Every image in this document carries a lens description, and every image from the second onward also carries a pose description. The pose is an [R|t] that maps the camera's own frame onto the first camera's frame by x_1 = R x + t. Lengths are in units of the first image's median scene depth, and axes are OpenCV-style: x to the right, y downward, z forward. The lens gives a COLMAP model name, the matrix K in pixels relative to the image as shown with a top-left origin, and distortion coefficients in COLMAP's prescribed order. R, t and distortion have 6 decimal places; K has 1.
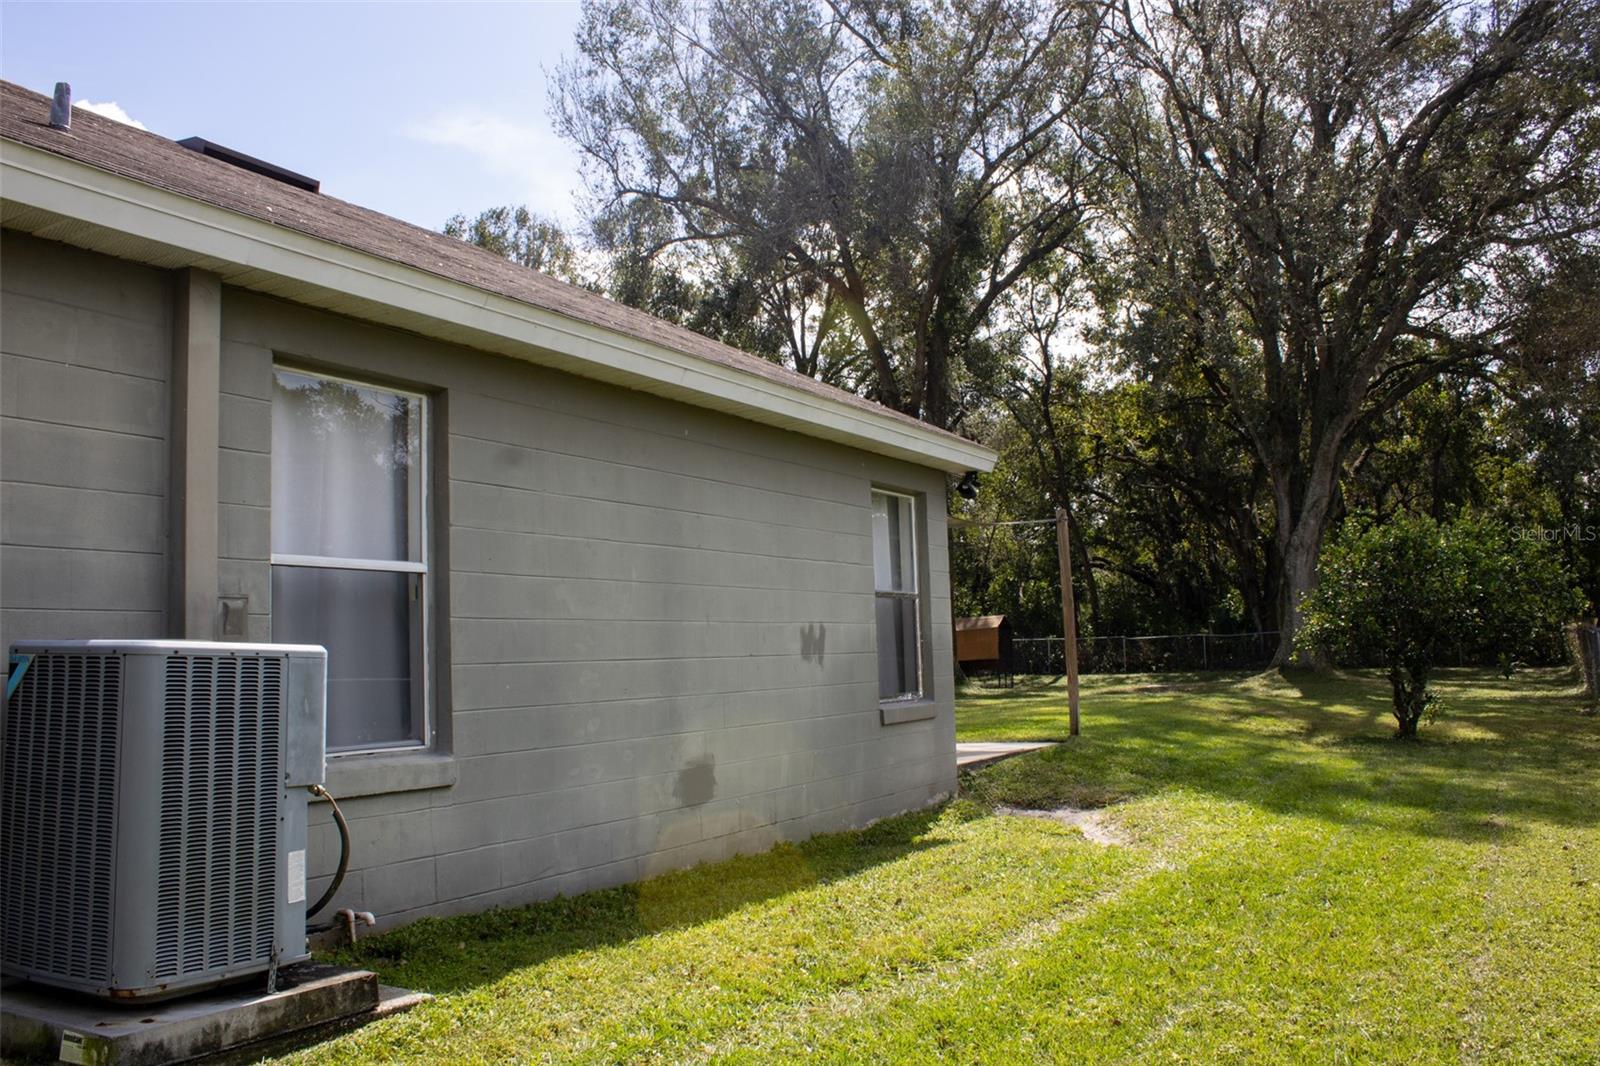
lens RADIAL K [[1288.3, 0, 791.8], [0, 1288.3, 561.5], [0, 0, 1]] dist [-0.174288, 0.161998]
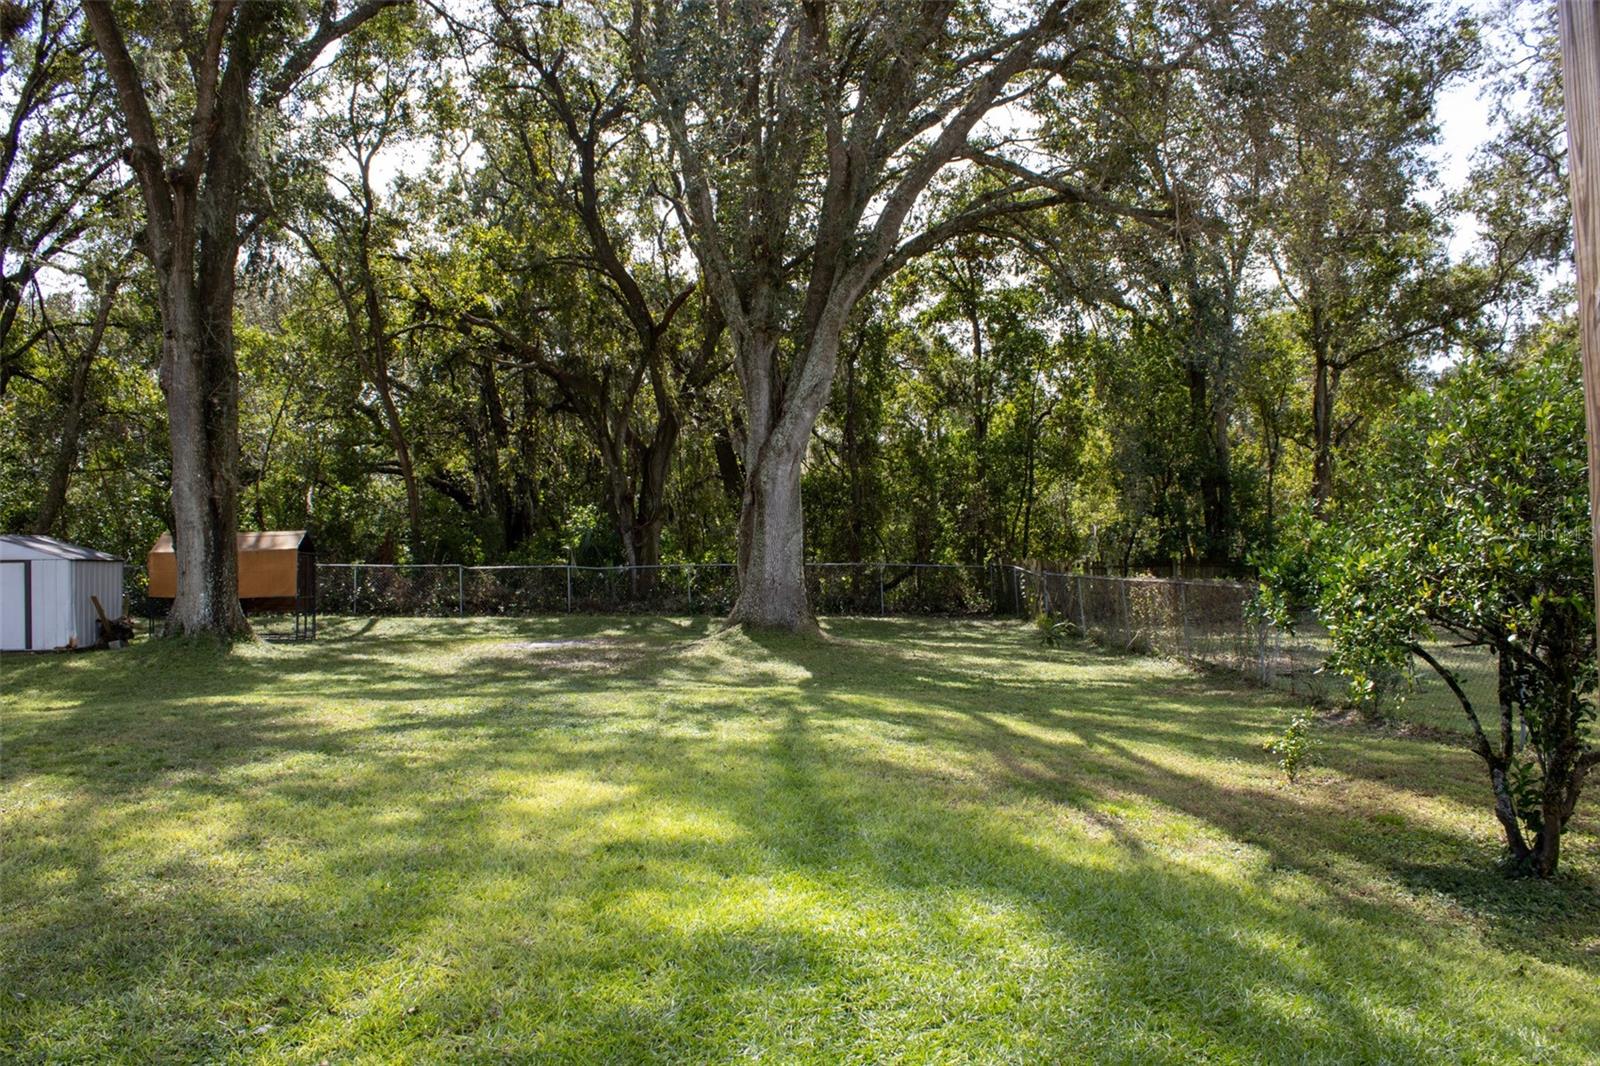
lens RADIAL K [[1288.3, 0, 791.8], [0, 1288.3, 561.5], [0, 0, 1]] dist [-0.174288, 0.161998]
pose [[0.835692, 0.026160, 0.548574, 0.024334], [-0.061411, 0.997052, 0.046006, 0.016374], [-0.545754, -0.072135, 0.834835, 0.411927]]
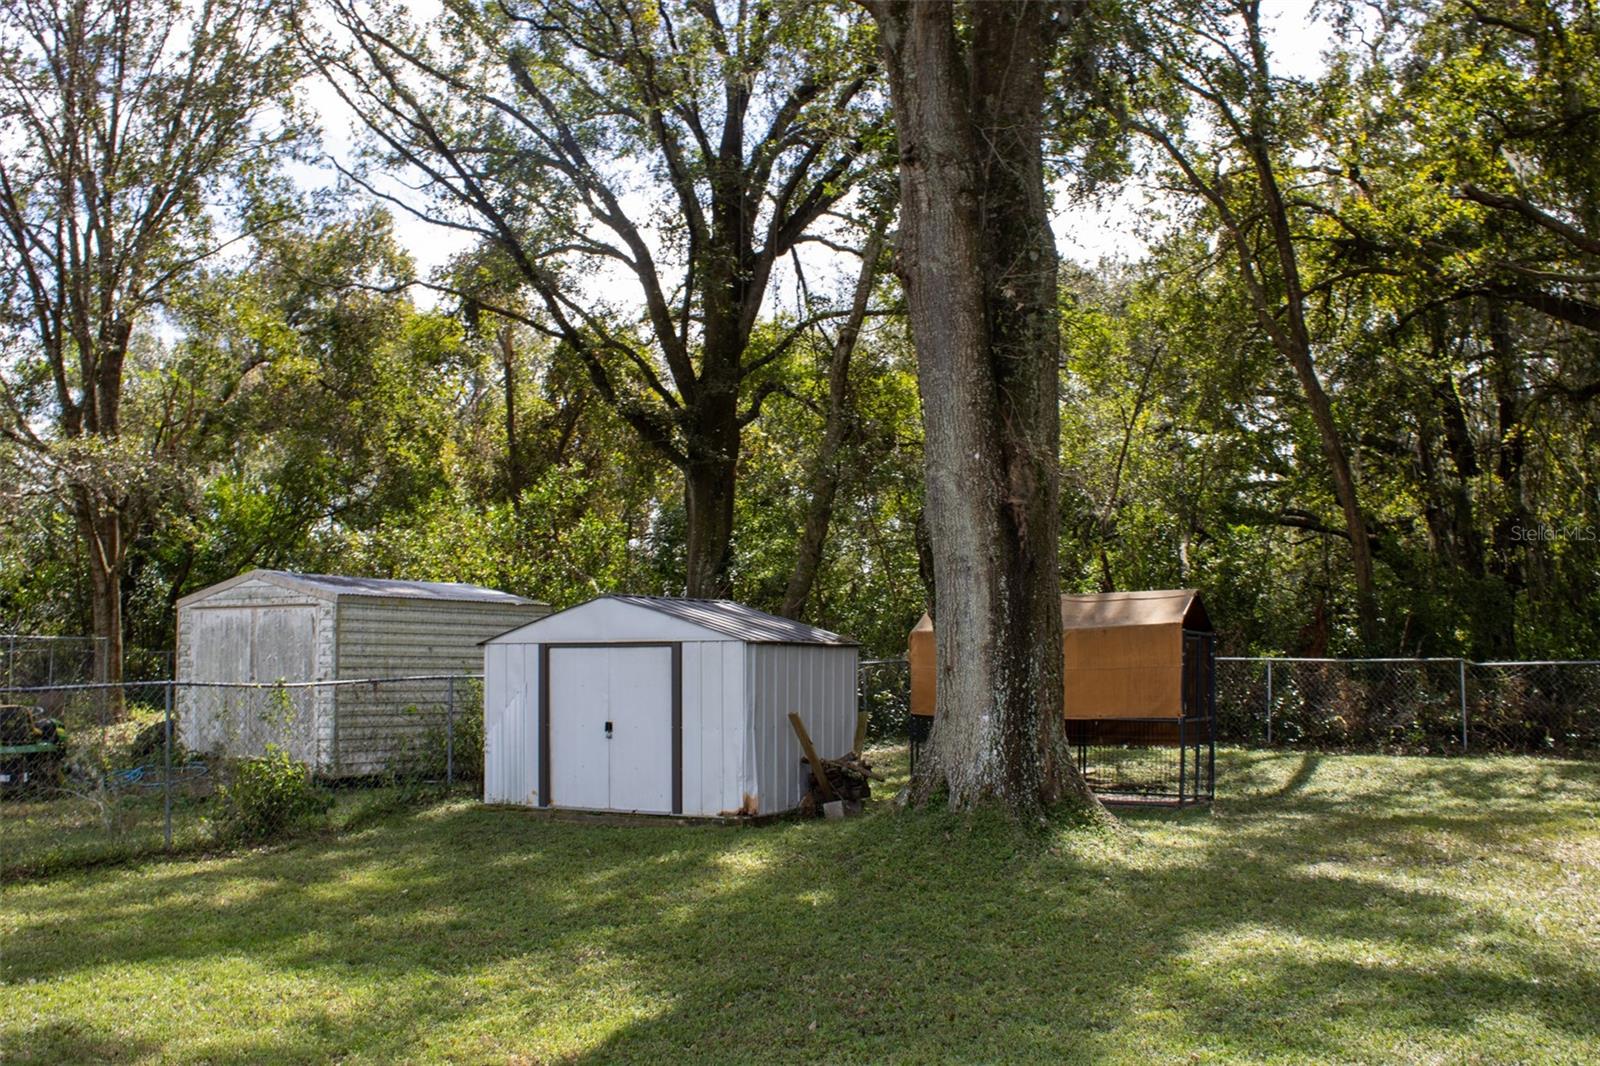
lens RADIAL K [[1504.4, 0, 798.7], [0, 1504.4, 530.5], [0, 0, 1]] dist [-0.102305, -0.003292]
pose [[0.999144, 0.031867, -0.026369, 0.089725], [-0.032174, 0.999418, -0.011295, 0.043930], [0.025994, 0.012134, 0.999588, 0.771762]]
